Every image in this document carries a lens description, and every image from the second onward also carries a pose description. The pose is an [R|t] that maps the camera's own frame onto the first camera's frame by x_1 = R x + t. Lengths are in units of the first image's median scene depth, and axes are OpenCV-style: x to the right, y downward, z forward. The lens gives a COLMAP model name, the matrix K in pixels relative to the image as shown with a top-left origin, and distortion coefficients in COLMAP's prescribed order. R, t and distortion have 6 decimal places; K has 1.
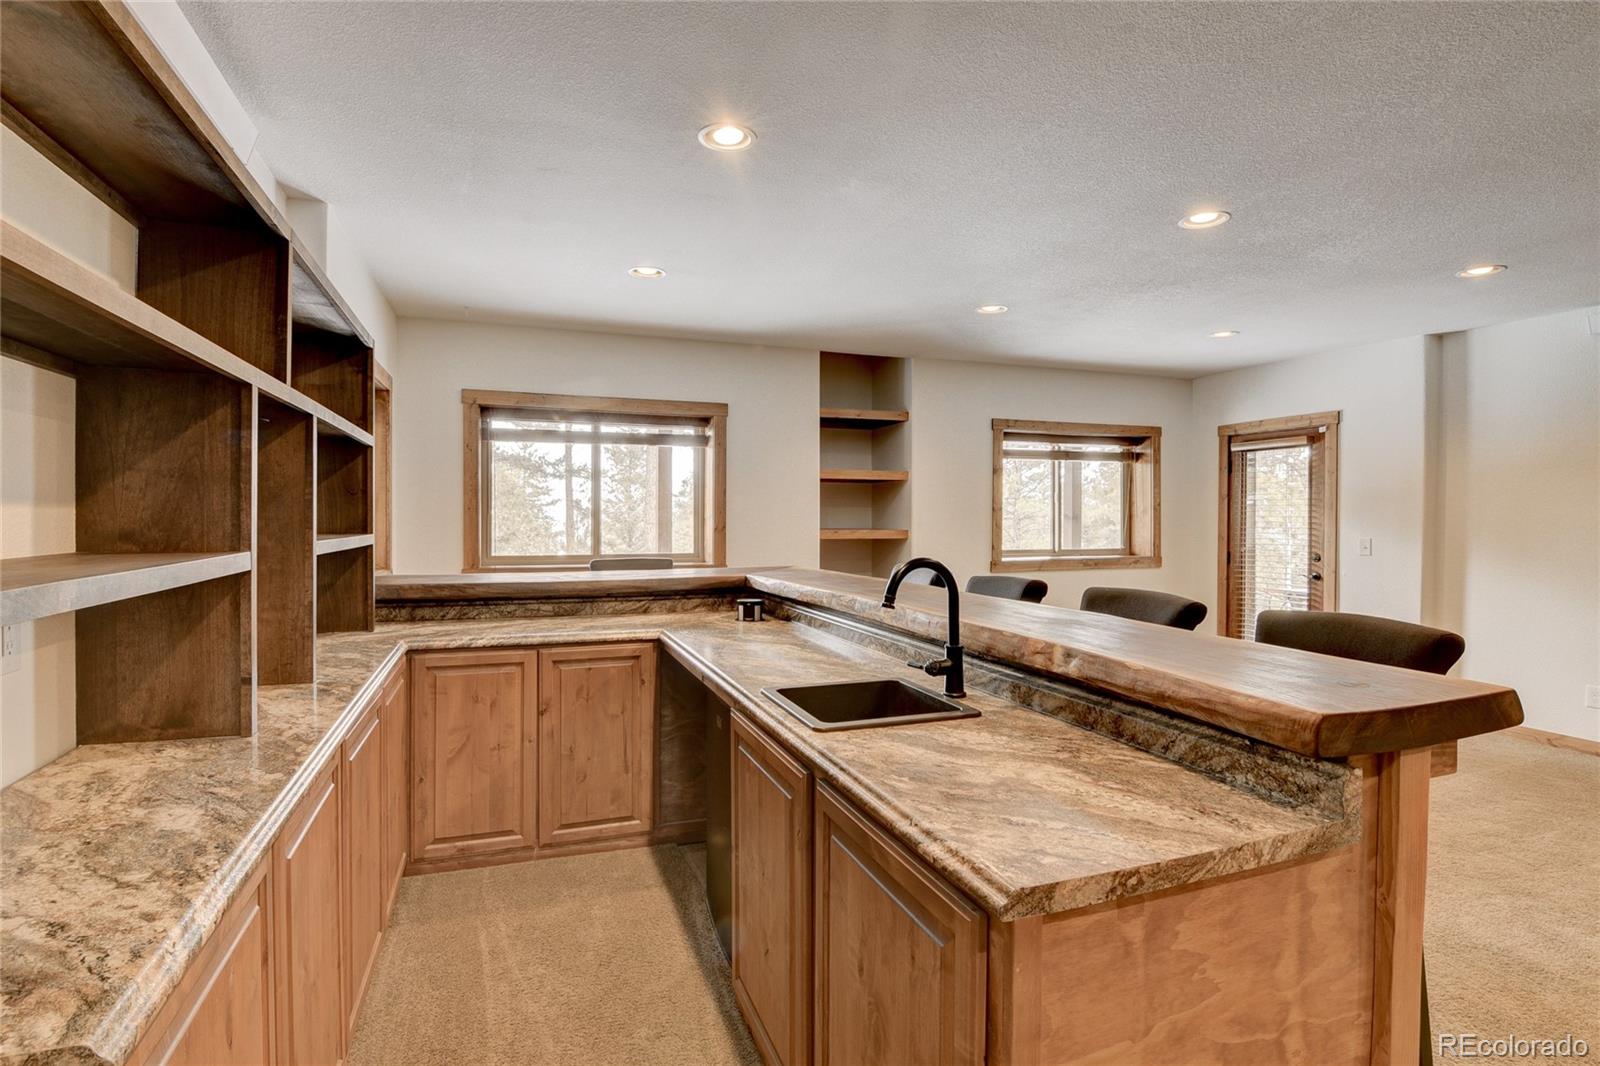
lens RADIAL K [[774.5, 0, 793.7], [0, 774.5, 542.7], [0, 0, 1]] dist [-0.002967, -0.010863]
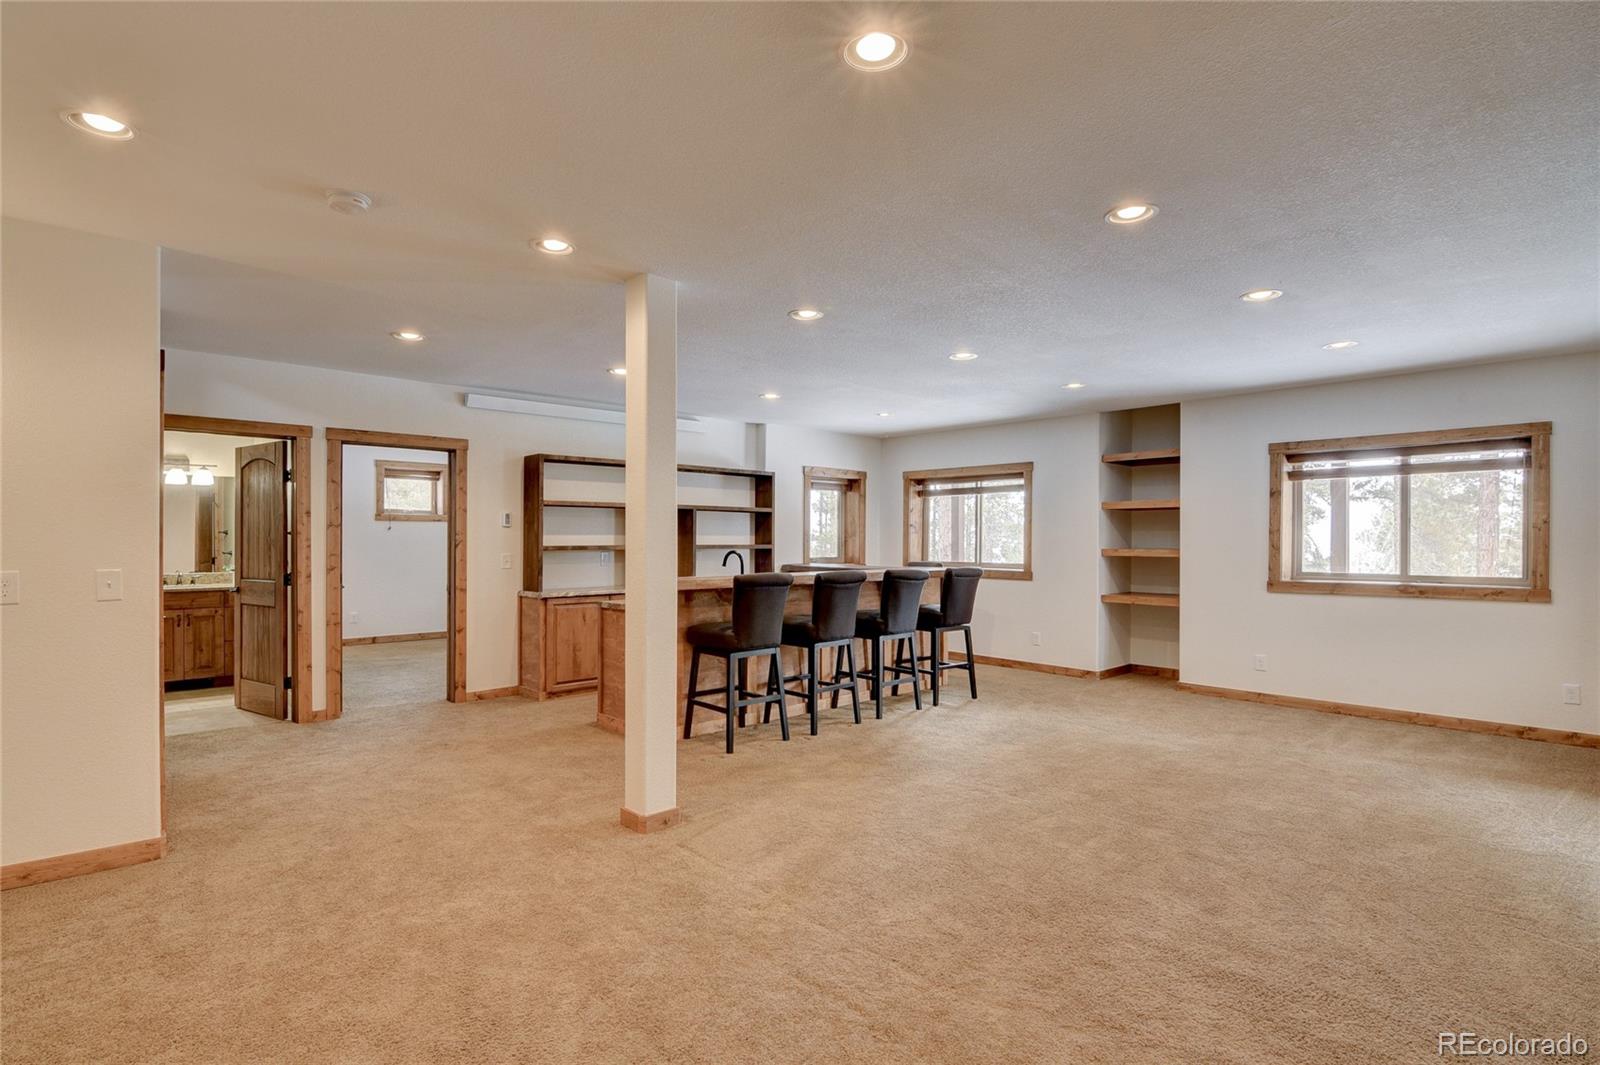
lens RADIAL K [[774.5, 0, 793.7], [0, 774.5, 542.2], [0, 0, 1]] dist [-0.002967, -0.010863]
pose [[0.391817, 0.000851, -0.920043, 1.043412], [-0.032310, 0.999395, -0.012836, 0.006691], [0.919476, 0.034756, 0.391607, 0.010869]]
